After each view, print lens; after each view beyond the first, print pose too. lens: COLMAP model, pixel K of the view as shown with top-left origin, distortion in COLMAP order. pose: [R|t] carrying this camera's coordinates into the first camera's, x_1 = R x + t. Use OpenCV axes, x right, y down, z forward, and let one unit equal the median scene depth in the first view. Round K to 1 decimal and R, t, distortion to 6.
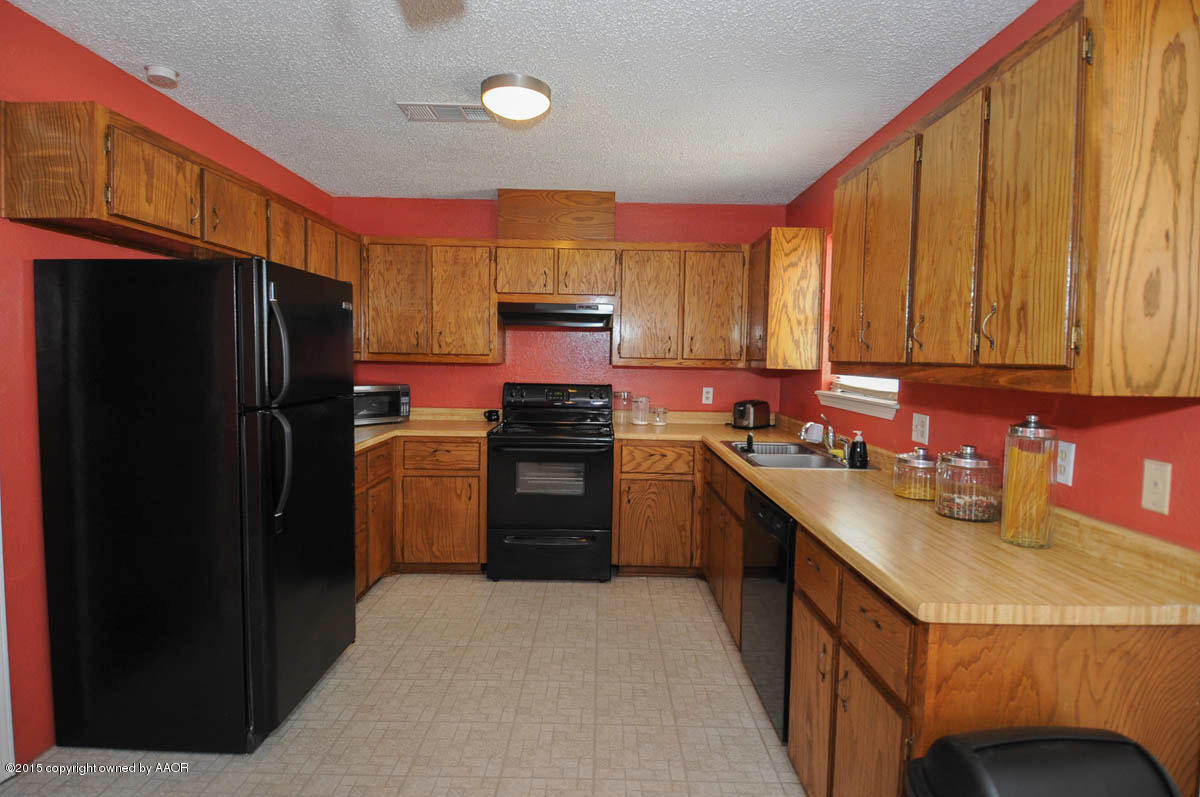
lens RADIAL K [[615.0, 0, 599.0], [0, 615.0, 383.2], [0, 0, 1]] dist [0.038110, -0.054557]
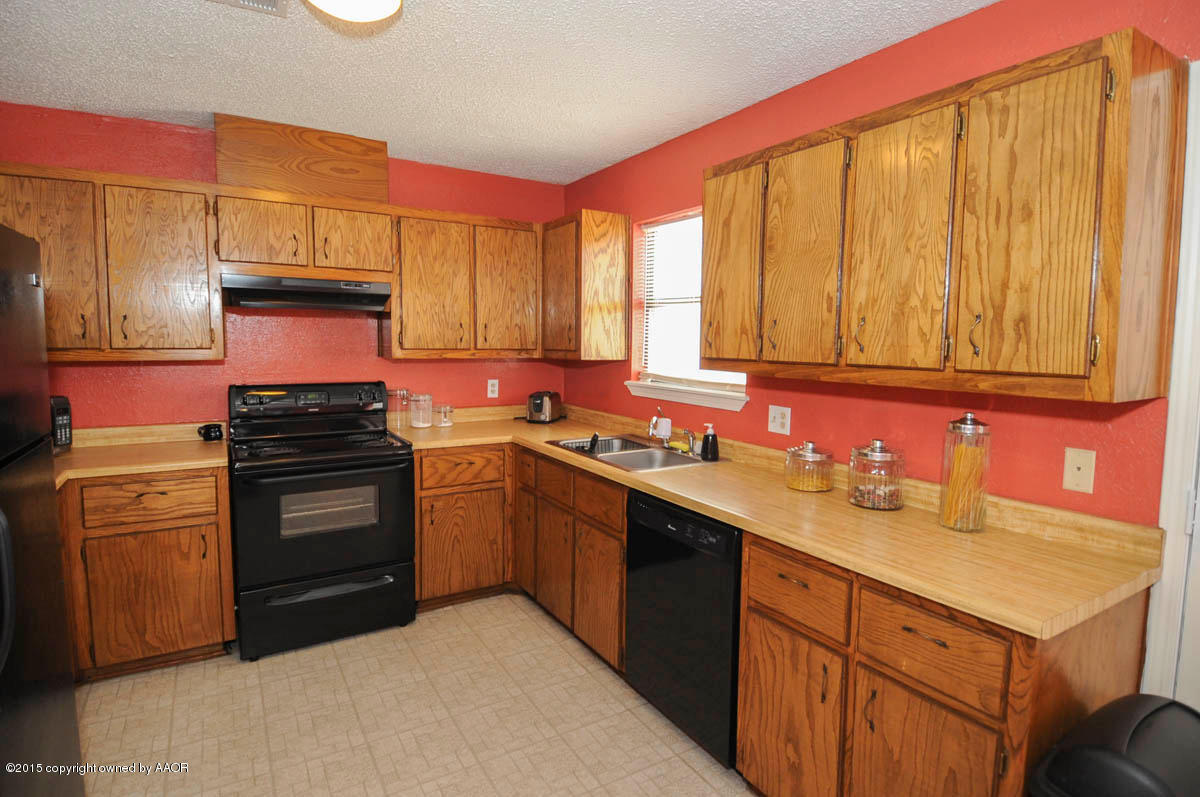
lens RADIAL K [[615.0, 0, 599.0], [0, 615.0, 383.2], [0, 0, 1]] dist [0.038110, -0.054557]
pose [[0.851238, -0.046729, 0.522695, -0.187565], [0.025865, 0.998553, 0.047147, -0.030201], [-0.524142, -0.026613, 0.851215, 0.174483]]
